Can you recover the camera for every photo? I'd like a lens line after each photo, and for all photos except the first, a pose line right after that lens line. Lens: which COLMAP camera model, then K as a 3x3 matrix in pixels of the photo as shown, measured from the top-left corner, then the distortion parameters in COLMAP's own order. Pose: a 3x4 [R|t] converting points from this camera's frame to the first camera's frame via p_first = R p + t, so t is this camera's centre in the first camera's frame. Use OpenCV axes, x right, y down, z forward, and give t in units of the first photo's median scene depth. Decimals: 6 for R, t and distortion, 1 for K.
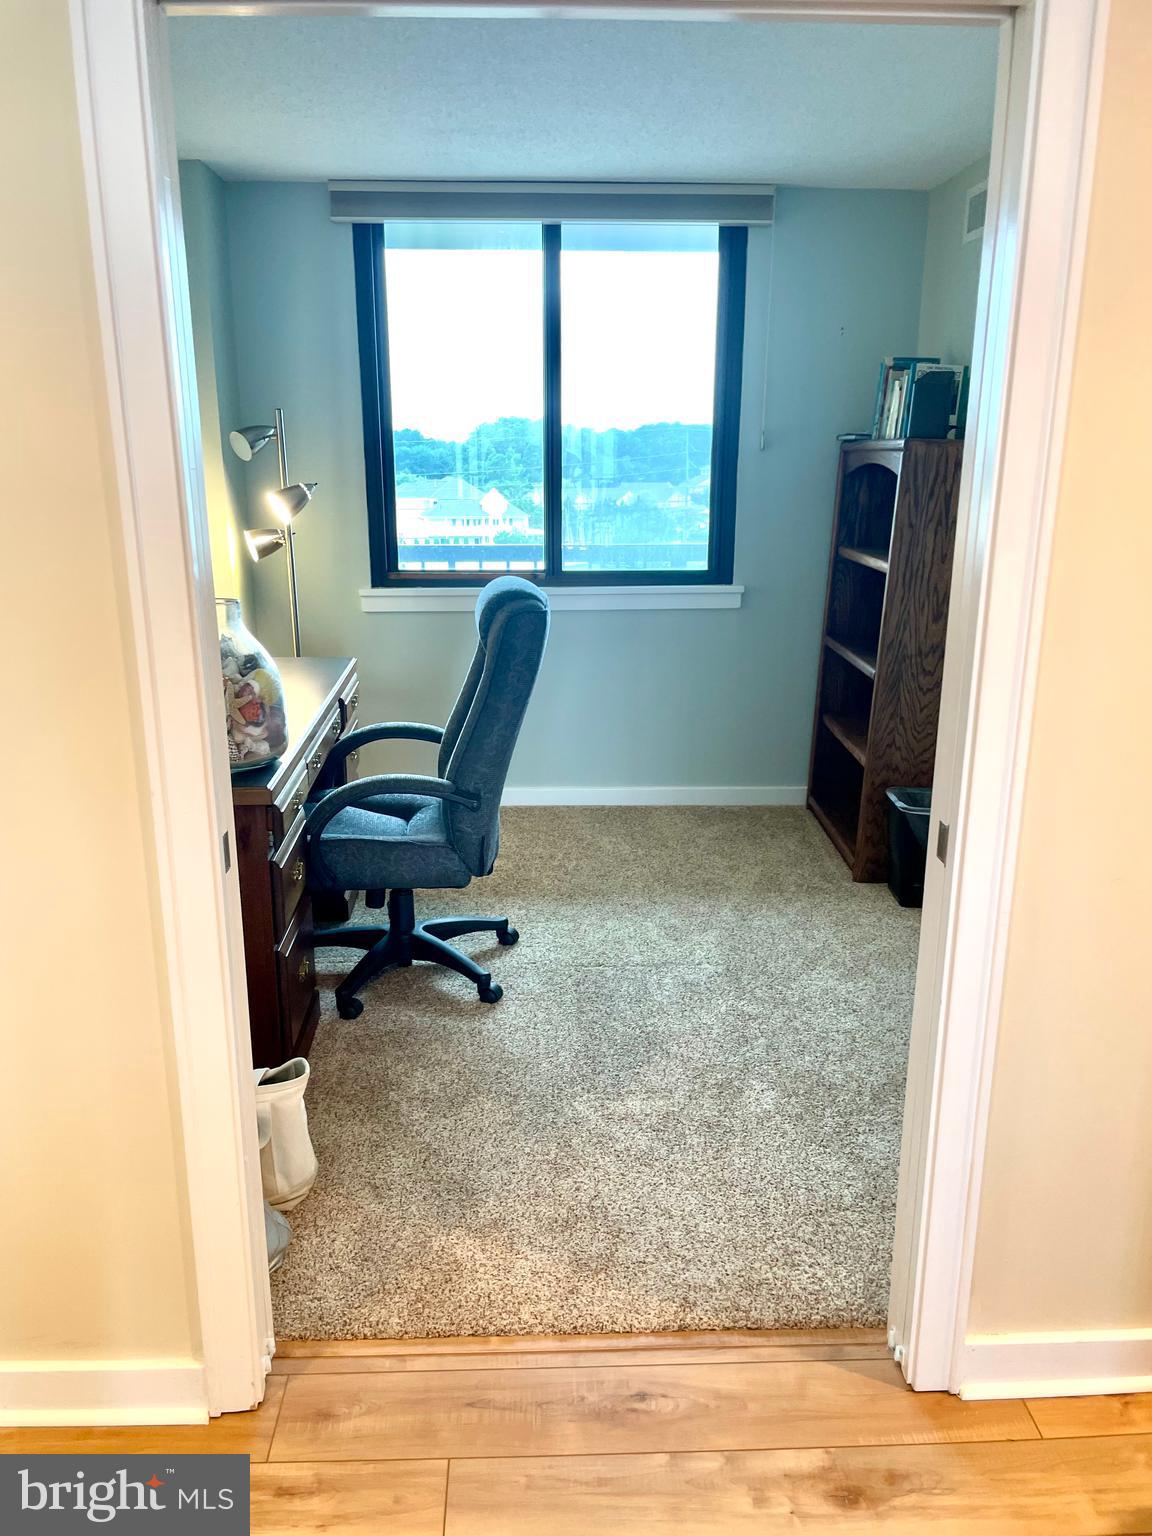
lens RADIAL K [[1177.2, 0, 574.9], [0, 1177.2, 767.8], [0, 0, 1]] dist [0.098199, -0.124718]
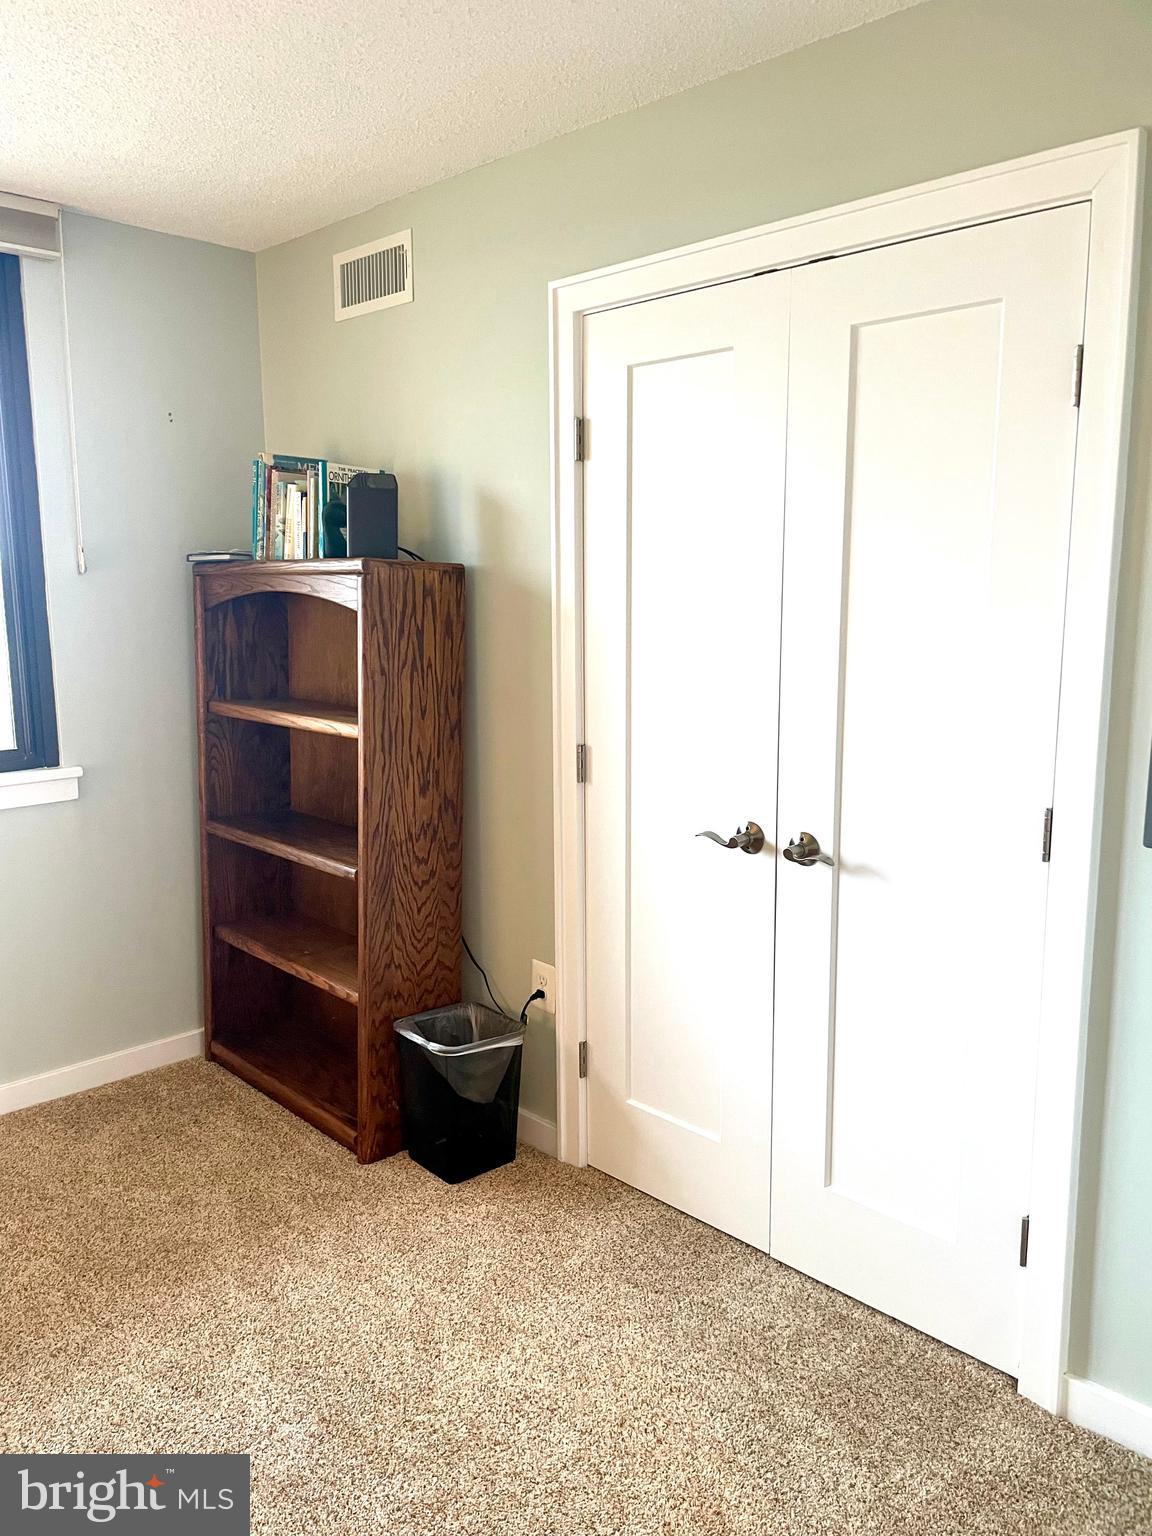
lens RADIAL K [[1177.2, 0, 571.4], [0, 1177.2, 773.7], [0, 0, 1]] dist [0.098199, -0.124718]
pose [[0.746495, -0.114434, 0.655477, -0.114982], [0.179527, 0.983206, -0.032807, -0.090354], [-0.640715, 0.142166, 0.754502, 0.354200]]
